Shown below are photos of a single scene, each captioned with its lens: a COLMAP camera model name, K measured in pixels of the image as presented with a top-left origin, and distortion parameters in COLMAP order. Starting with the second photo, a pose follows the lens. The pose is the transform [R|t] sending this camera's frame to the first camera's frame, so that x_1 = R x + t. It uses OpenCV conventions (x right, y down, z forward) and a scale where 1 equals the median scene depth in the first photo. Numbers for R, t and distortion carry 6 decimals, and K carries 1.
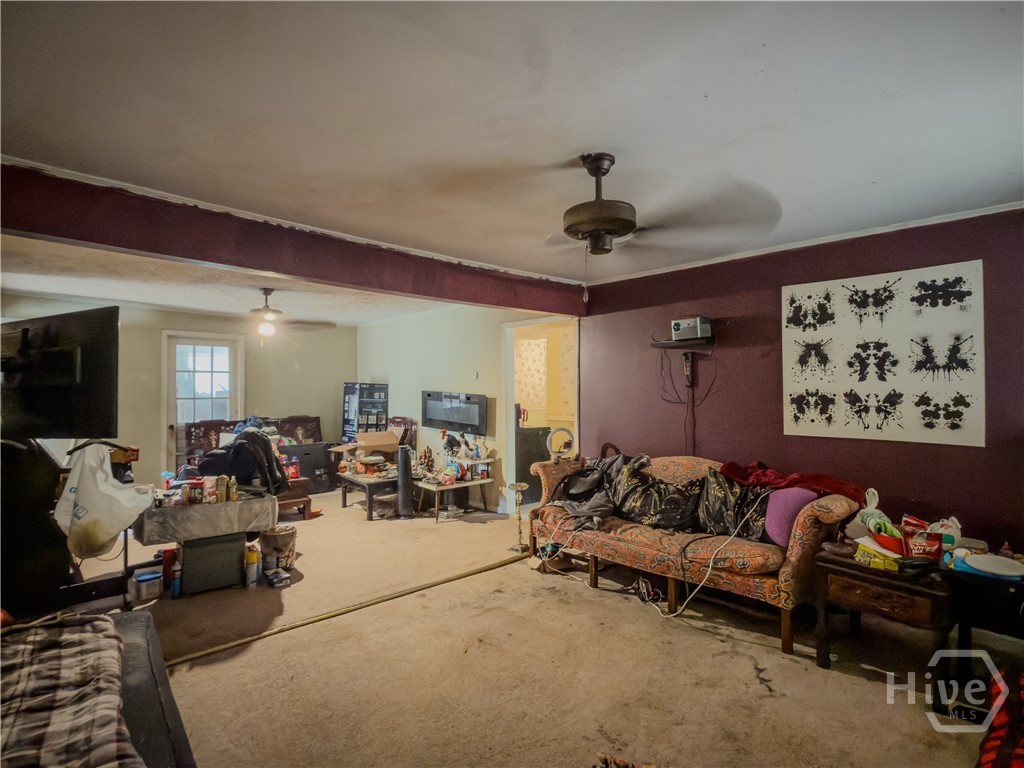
lens RADIAL K [[508.8, 0, 512.0], [0, 508.8, 384.0], [0, 0, 1]] dist [-0.000932, -0.000462]
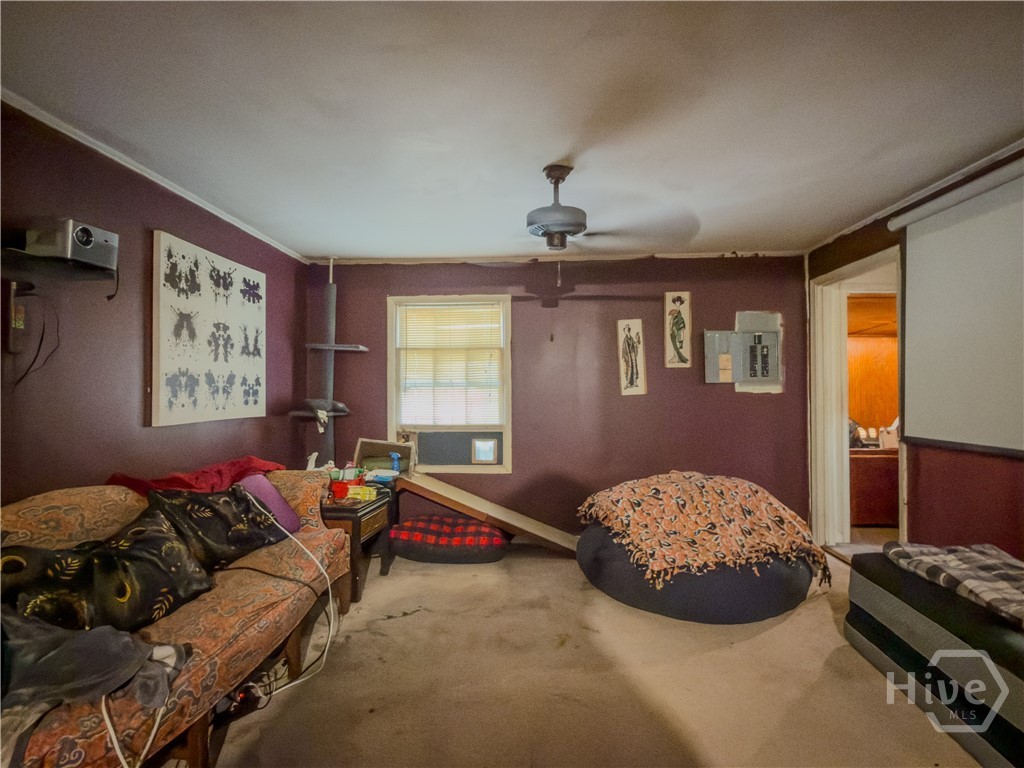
lens RADIAL K [[508.8, 0, 512.0], [0, 508.8, 384.0], [0, 0, 1]] dist [-0.000932, -0.000462]
pose [[-0.689376, 0.009912, 0.724336, -0.415779], [-0.002955, 0.999860, -0.016495, 0.052735], [-0.724398, -0.013512, -0.689249, 1.275239]]
